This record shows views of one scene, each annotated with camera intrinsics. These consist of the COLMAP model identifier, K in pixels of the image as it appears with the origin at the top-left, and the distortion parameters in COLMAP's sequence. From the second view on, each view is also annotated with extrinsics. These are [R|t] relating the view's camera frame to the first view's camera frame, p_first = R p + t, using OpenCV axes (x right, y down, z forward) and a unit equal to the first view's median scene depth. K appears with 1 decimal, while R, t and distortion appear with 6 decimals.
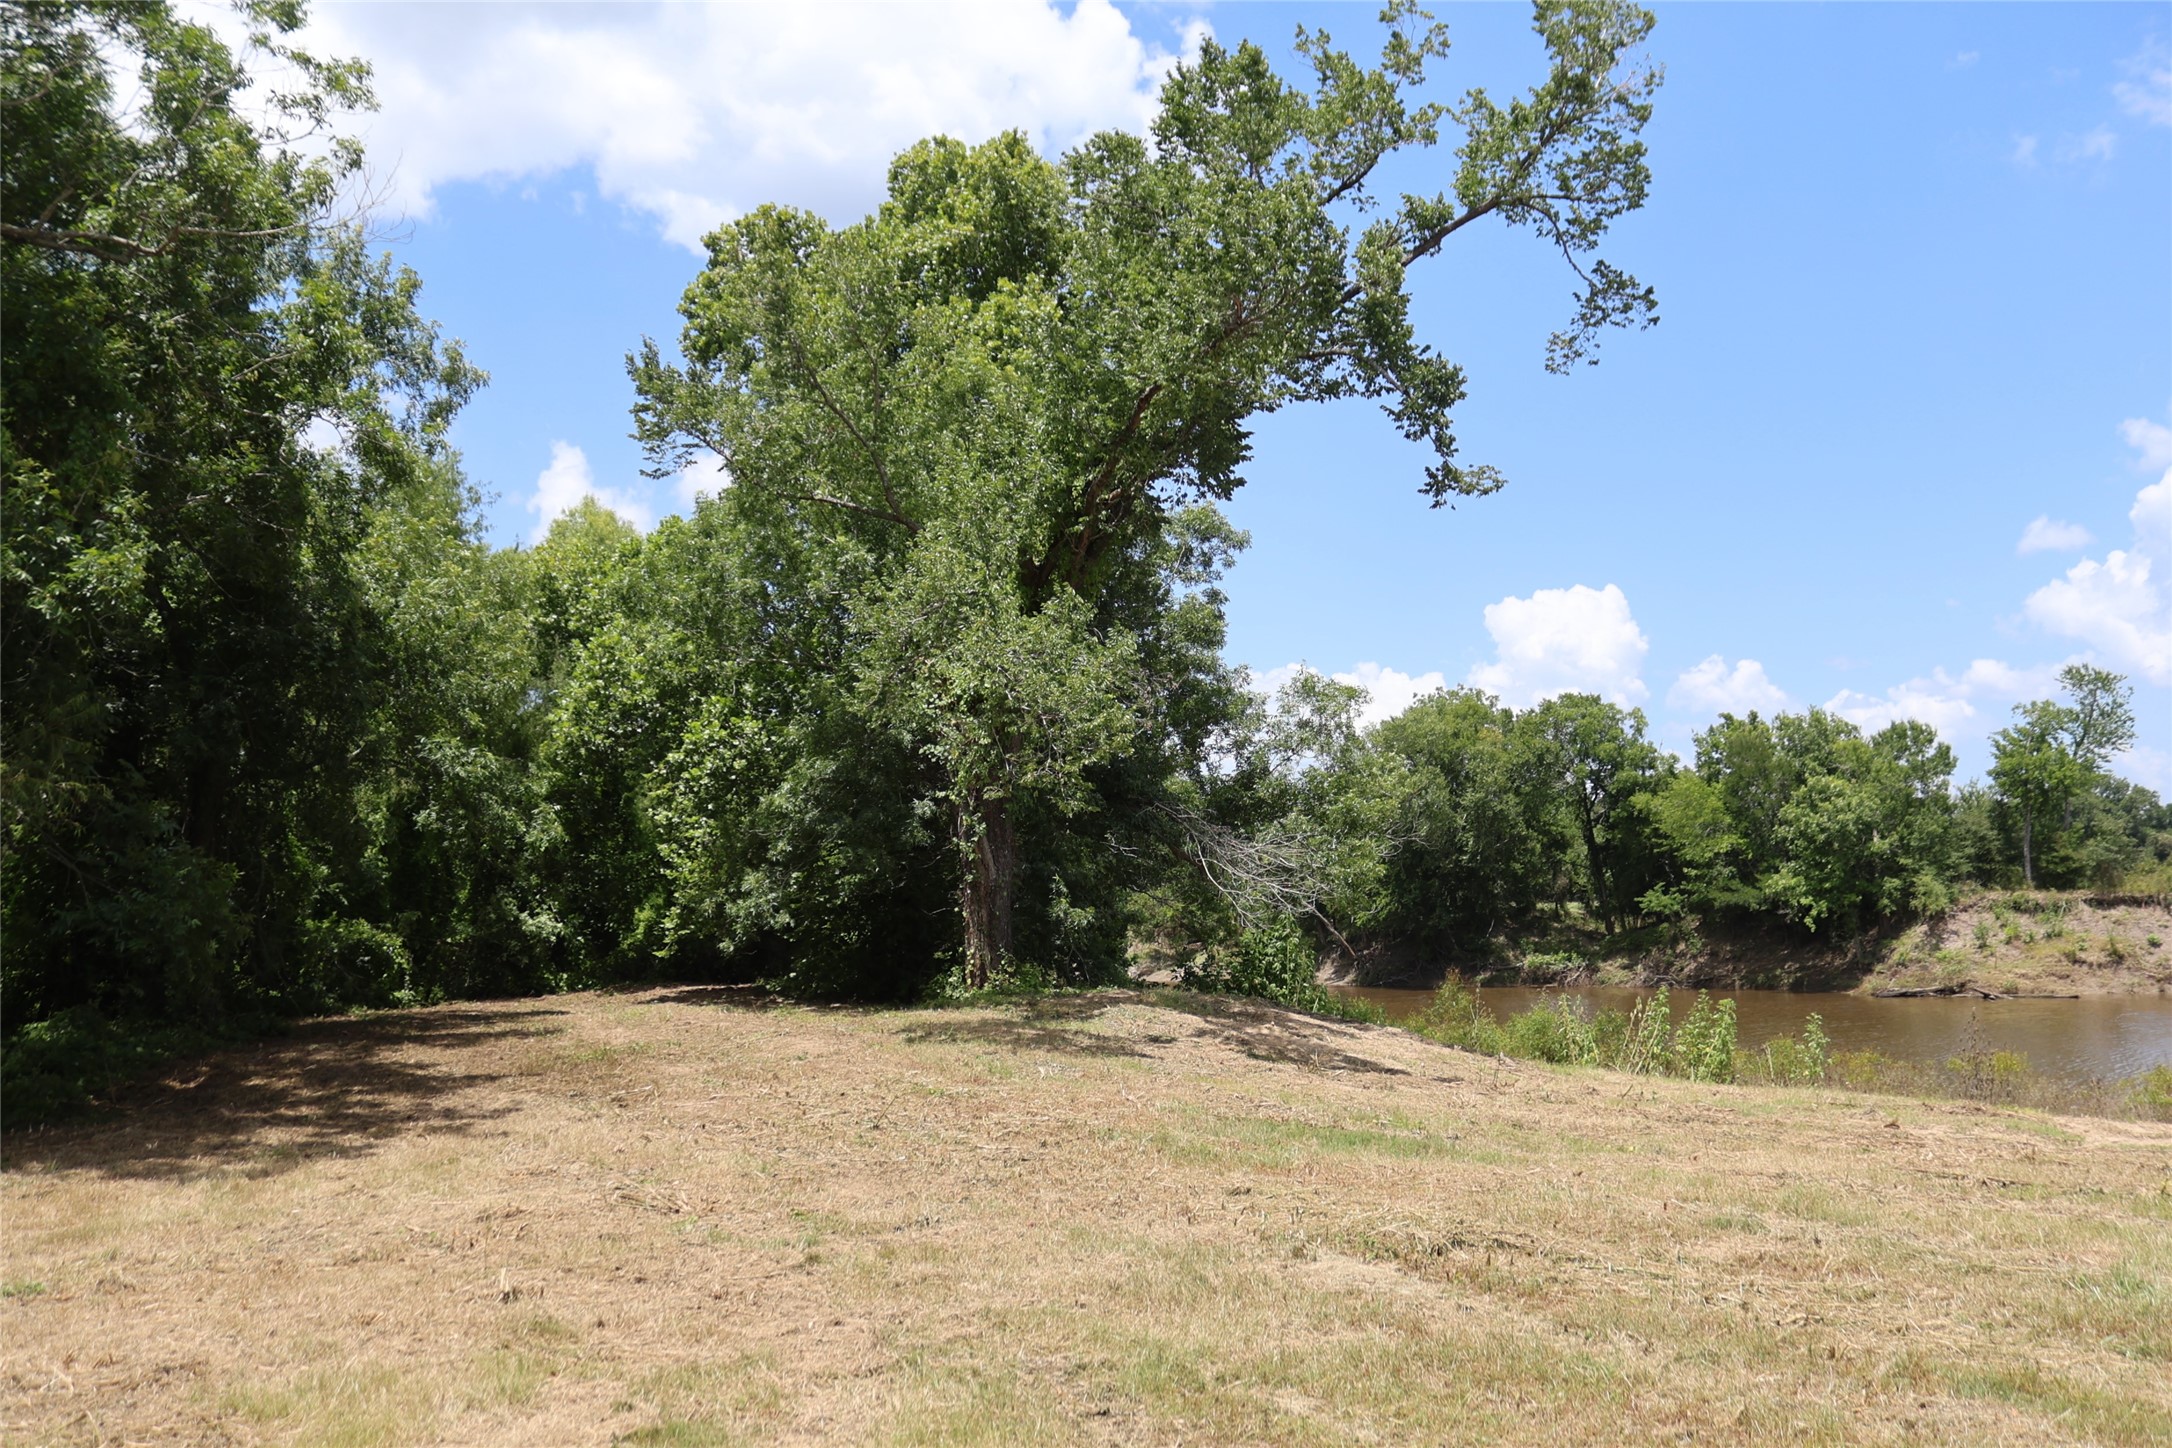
lens RADIAL K [[1799.4, 0, 1092.2], [0, 1799.4, 684.2], [0, 0, 1]] dist [-0.156870, 0.131708]
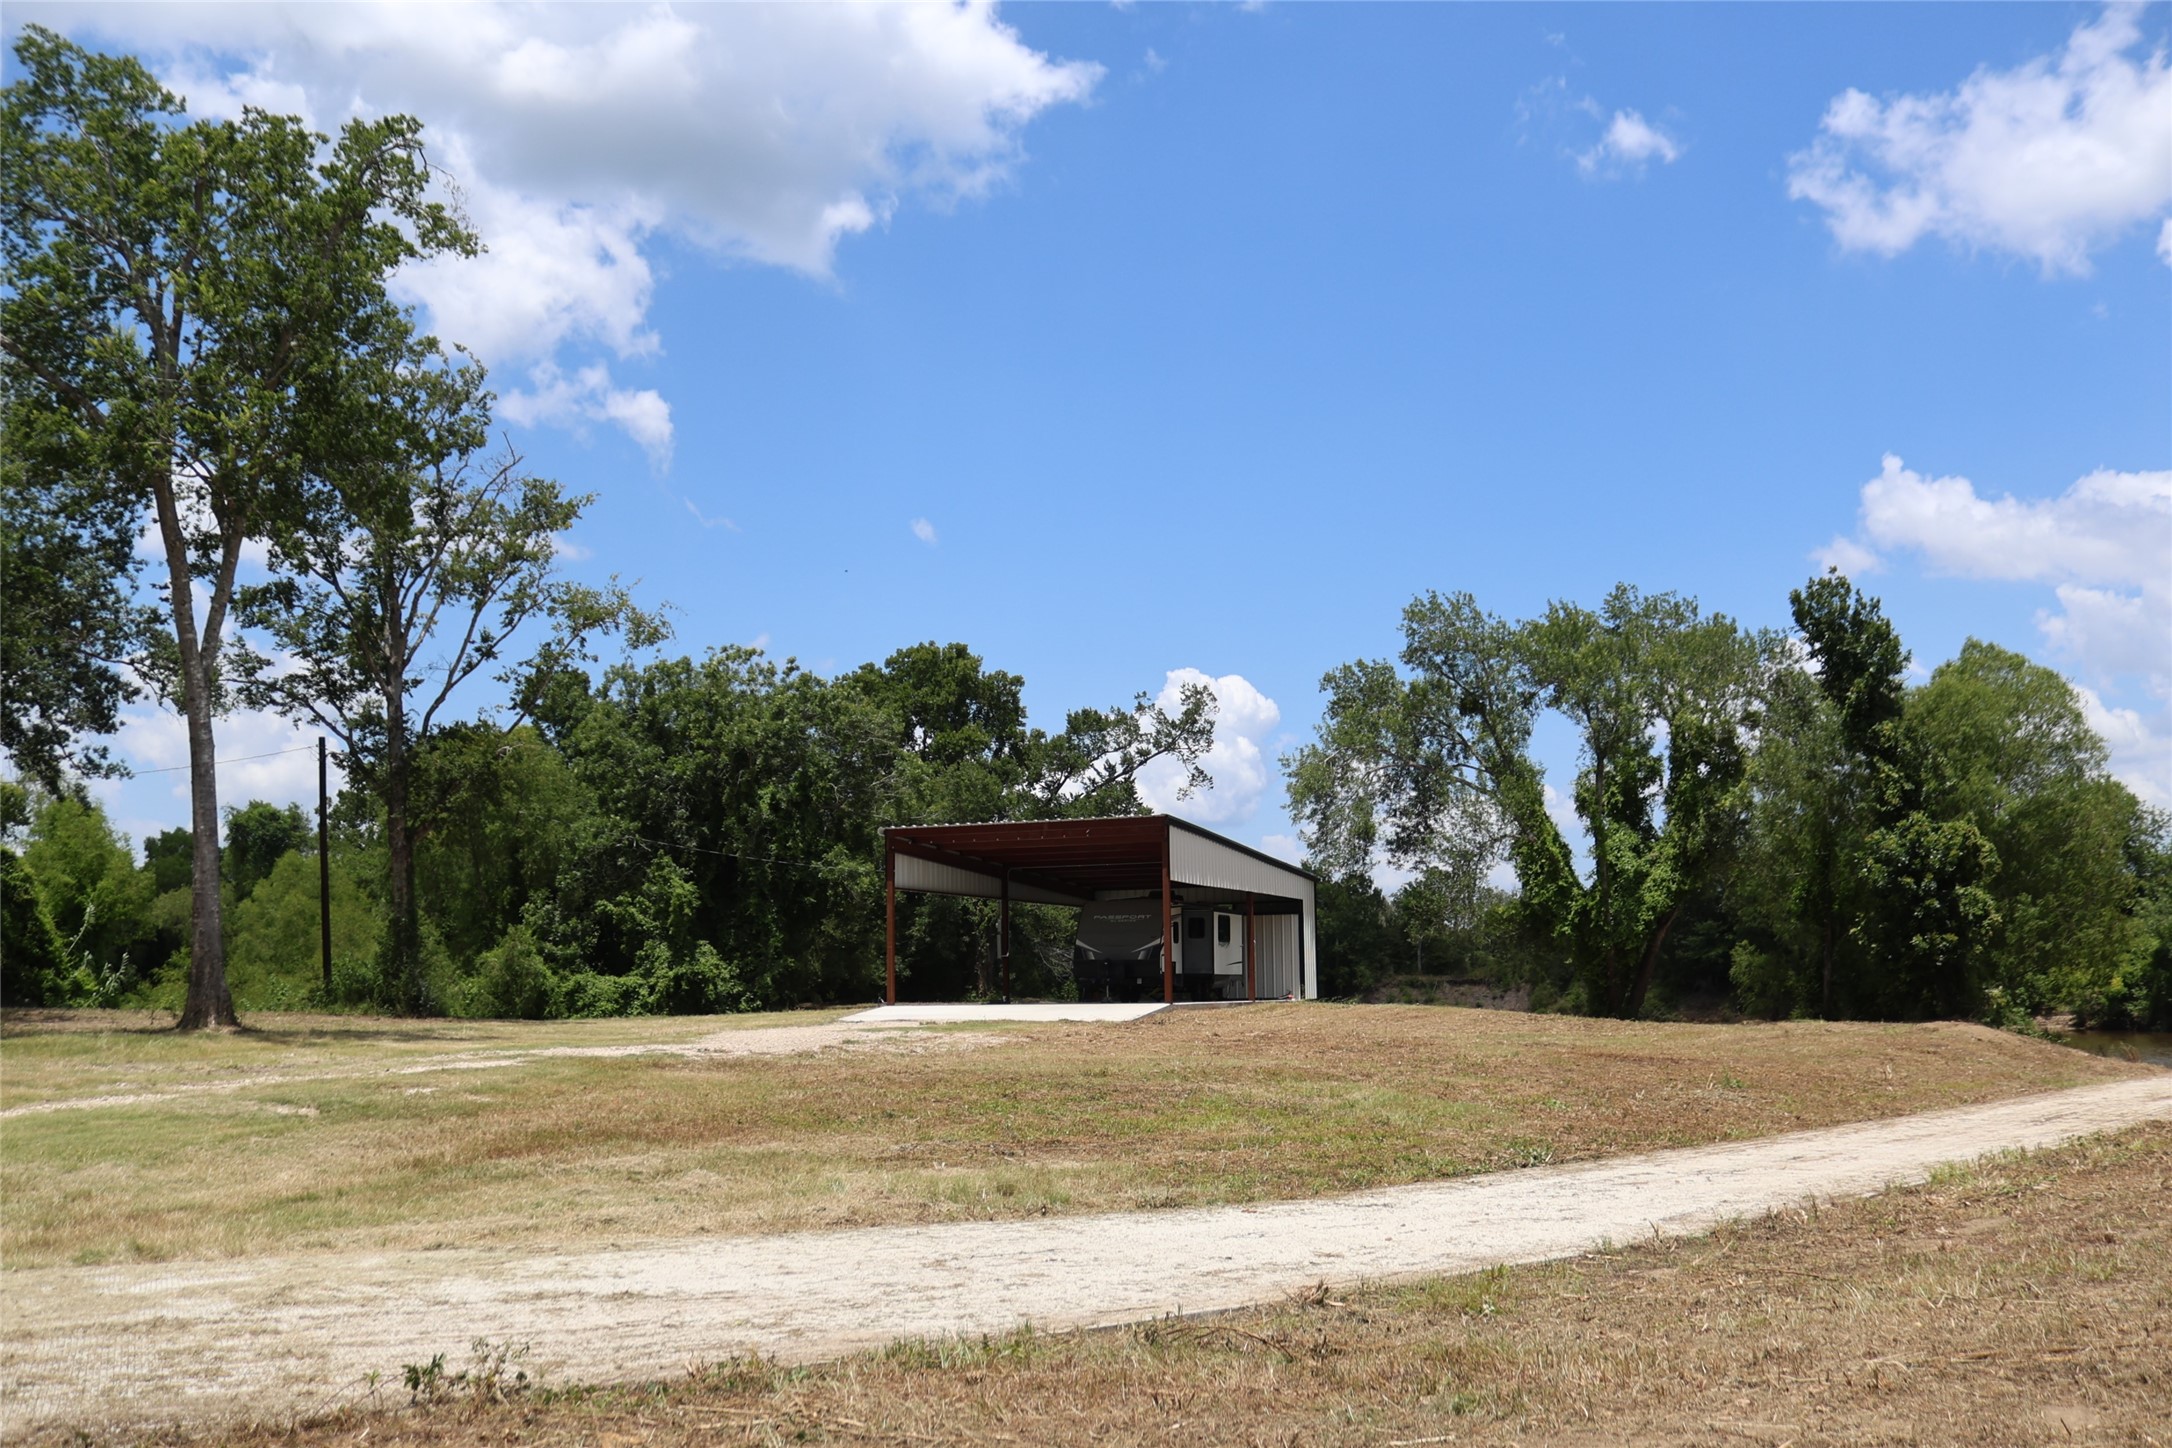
lens RADIAL K [[1799.4, 0, 1102.5], [0, 1799.4, 725.5], [0, 0, 1]] dist [-0.156870, 0.131708]
pose [[0.970223, 0.044776, 0.238038, -0.204198], [-0.039857, 0.998882, -0.025438, -0.072604], [-0.238911, 0.015193, 0.970923, -0.661167]]
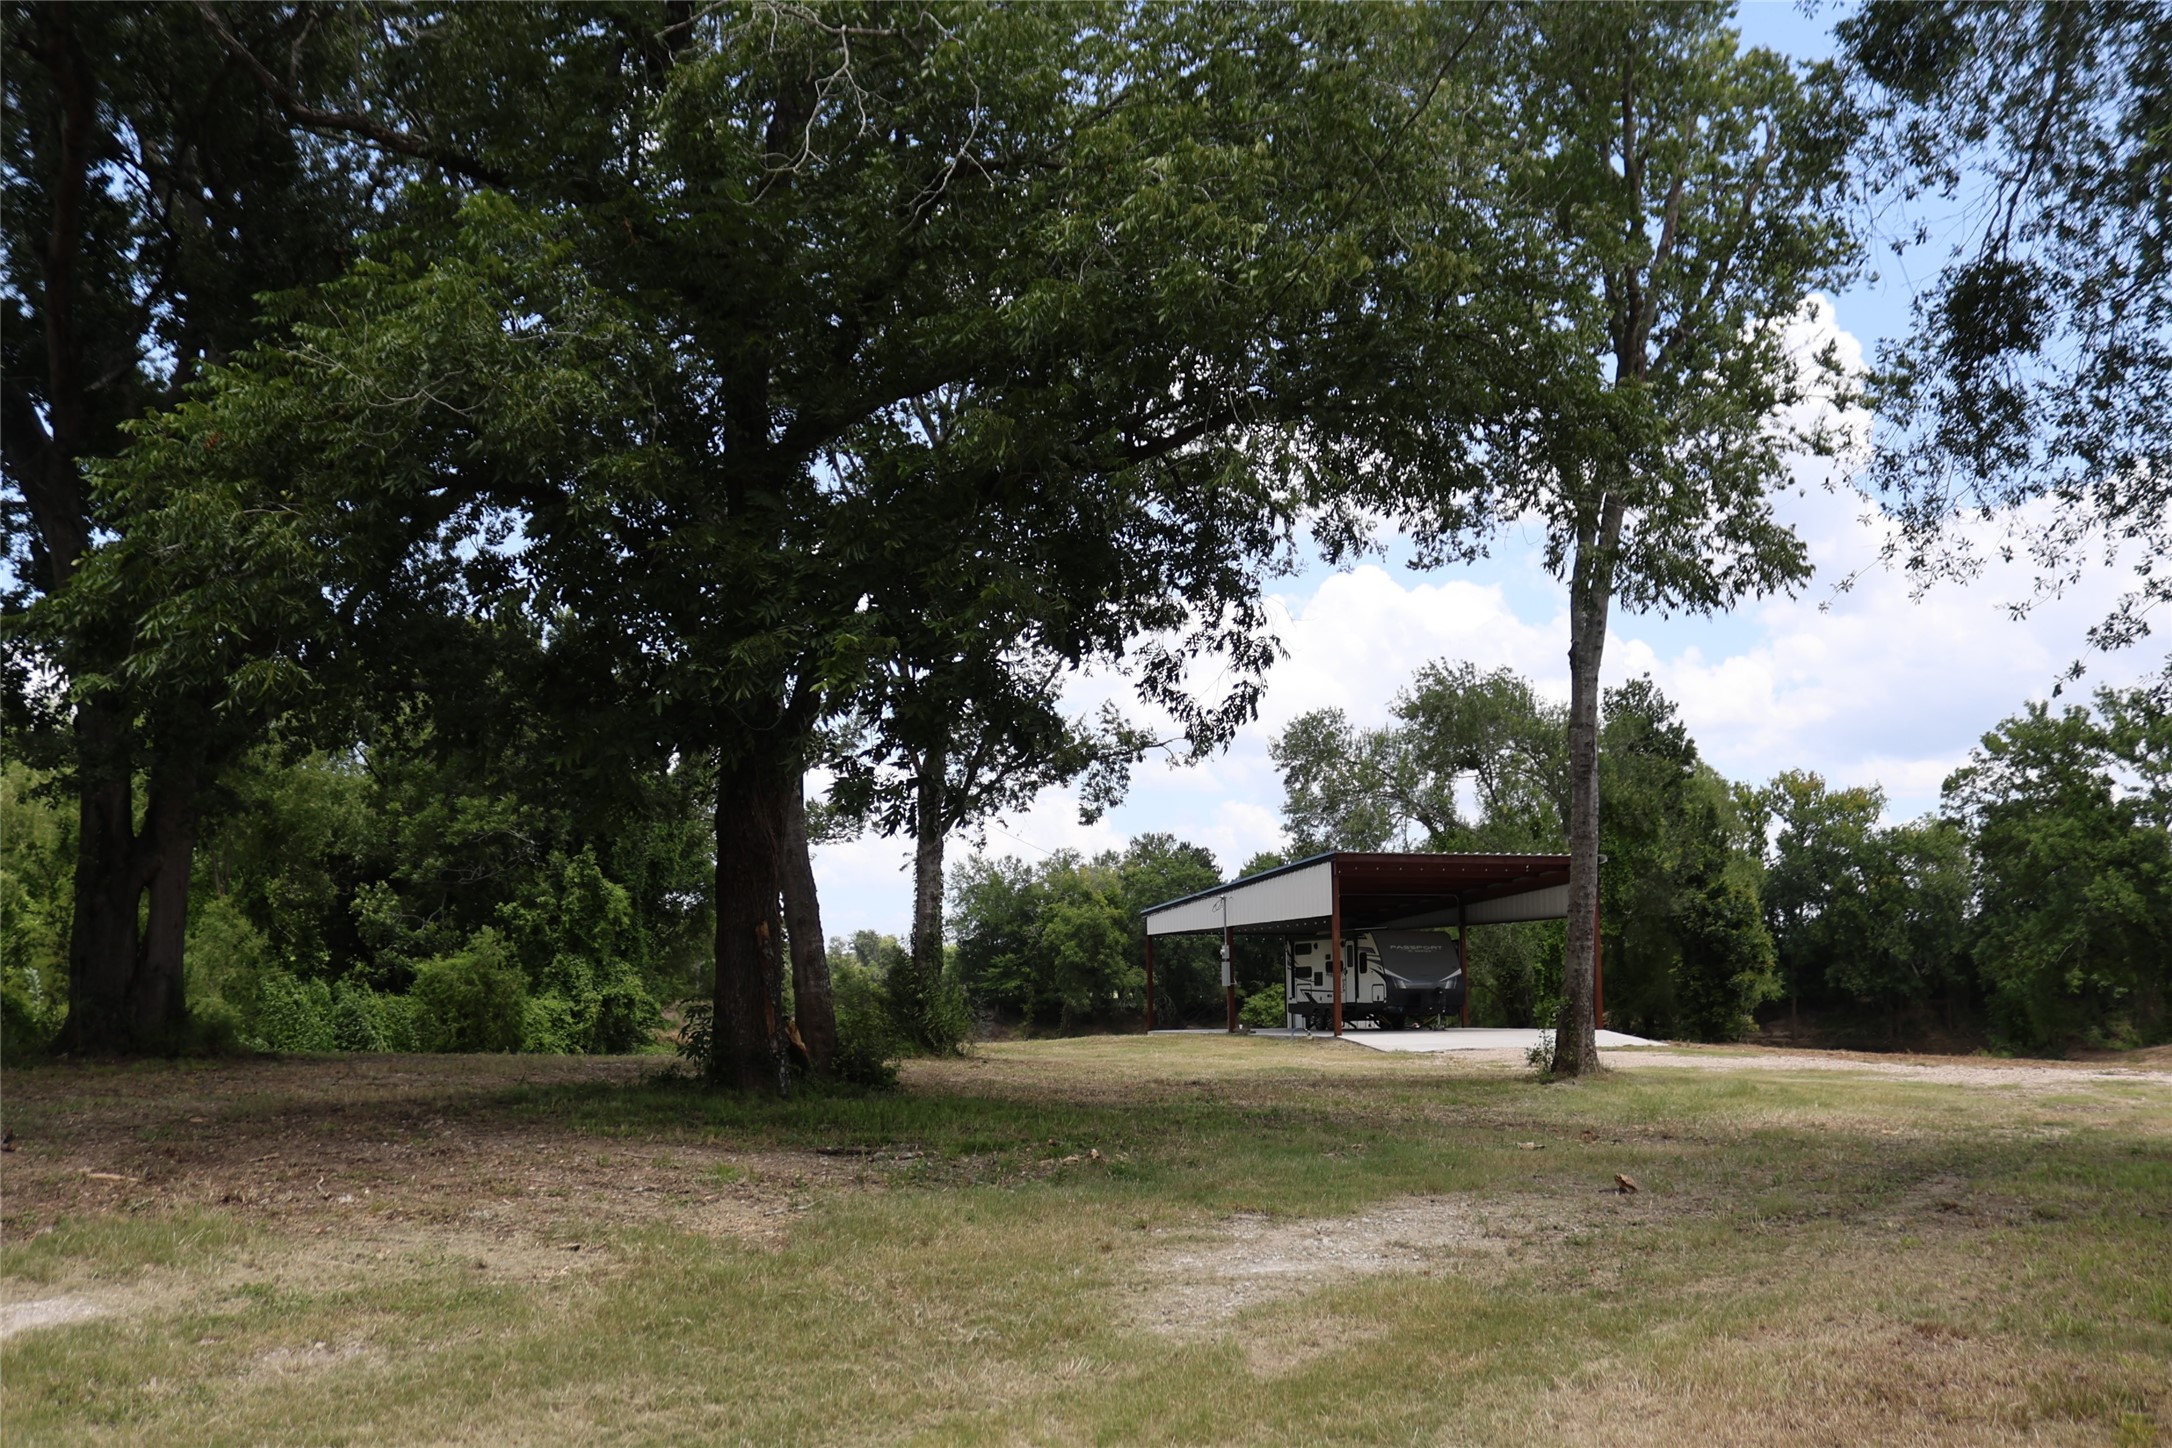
lens RADIAL K [[1799.4, 0, 1108.4], [0, 1799.4, 670.9], [0, 0, 1]] dist [-0.156870, 0.131708]
pose [[0.632859, 0.151263, 0.759347, -0.567718], [-0.100408, 0.988483, -0.113224, -0.042928], [-0.767729, -0.004590, 0.640759, -0.416586]]
